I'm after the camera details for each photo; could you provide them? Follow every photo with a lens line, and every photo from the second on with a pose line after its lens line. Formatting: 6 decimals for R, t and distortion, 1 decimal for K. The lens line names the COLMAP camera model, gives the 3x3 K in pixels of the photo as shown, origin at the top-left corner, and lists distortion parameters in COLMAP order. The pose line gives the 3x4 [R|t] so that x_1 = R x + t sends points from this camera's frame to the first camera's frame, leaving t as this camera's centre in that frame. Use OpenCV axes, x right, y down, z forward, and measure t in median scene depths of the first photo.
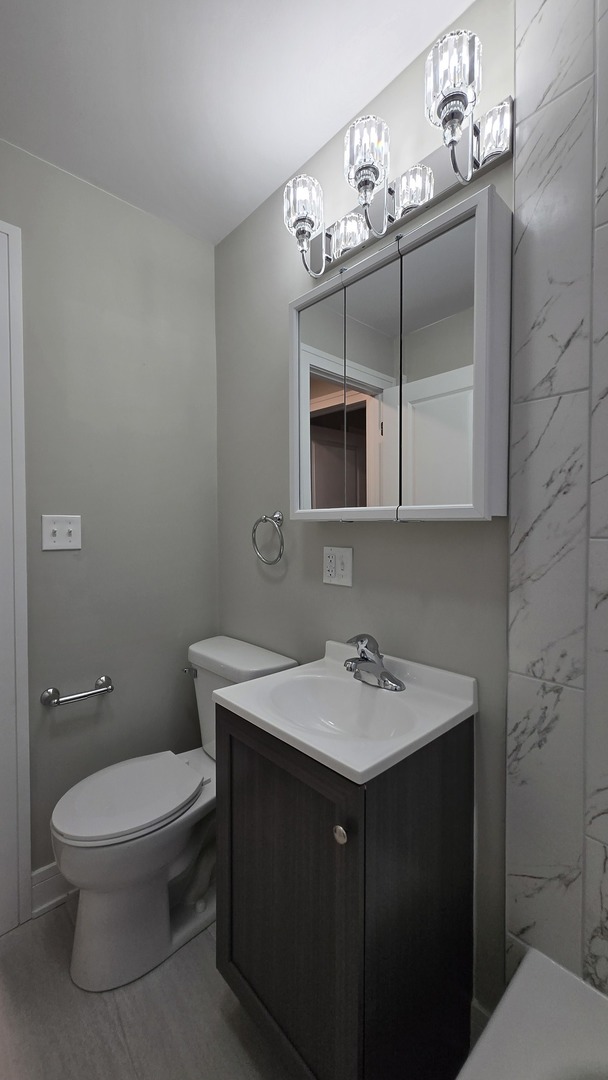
lens RADIAL K [[421.2, 0, 303.8], [0, 421.2, 544.1], [0, 0, 1]] dist [-0.000075, -0.000134]
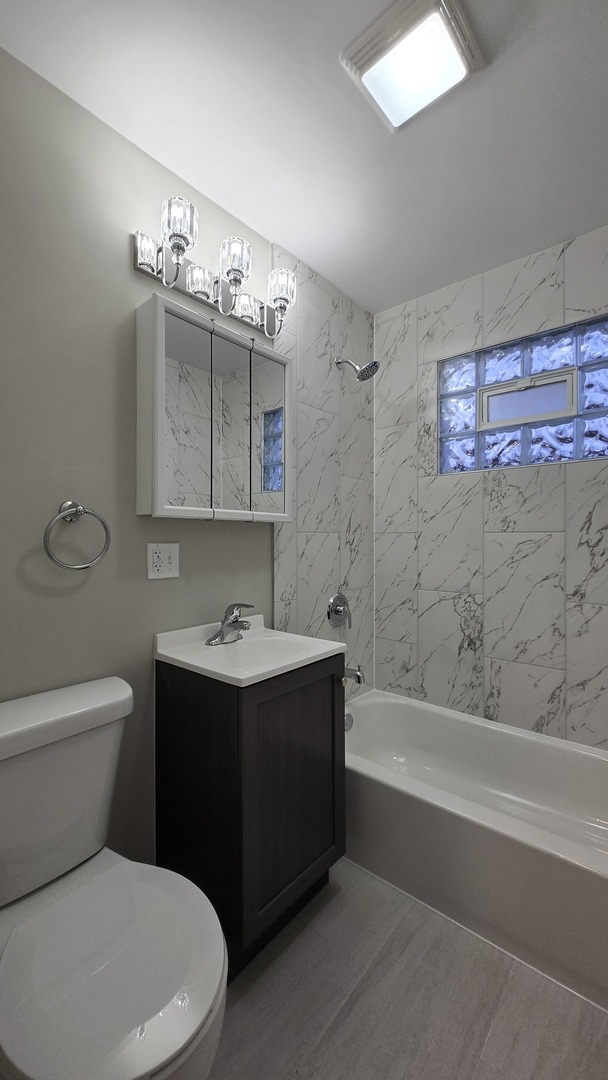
lens RADIAL K [[425.0, 0, 303.9], [0, 425.0, 533.0], [0, 0, 1]] dist [-0.000476, 0.000018]
pose [[-0.120678, 0.002191, 0.992689, -1.548688], [0.028569, 0.999591, 0.001267, -0.013309], [-0.992280, 0.028513, -0.120691, 1.170241]]
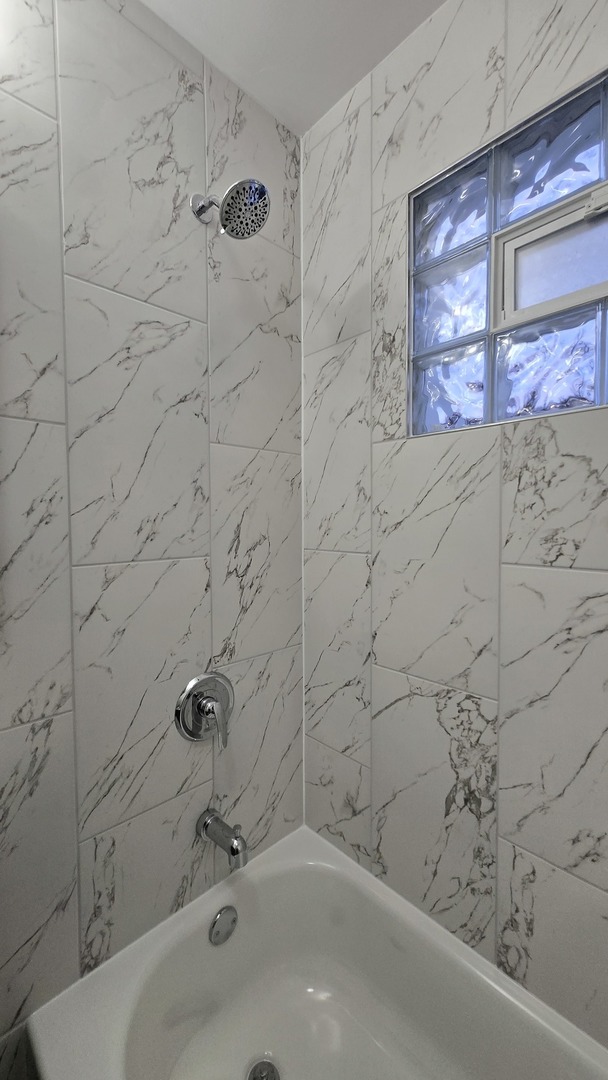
lens RADIAL K [[423.1, 0, 304.1], [0, 423.1, 528.4], [0, 0, 1]] dist [0.000056, -0.000362]
pose [[-0.020731, -0.034803, 0.999179, -0.370502], [0.031577, 0.998873, 0.035447, -0.121621], [-0.999286, 0.032286, -0.019609, 0.407460]]
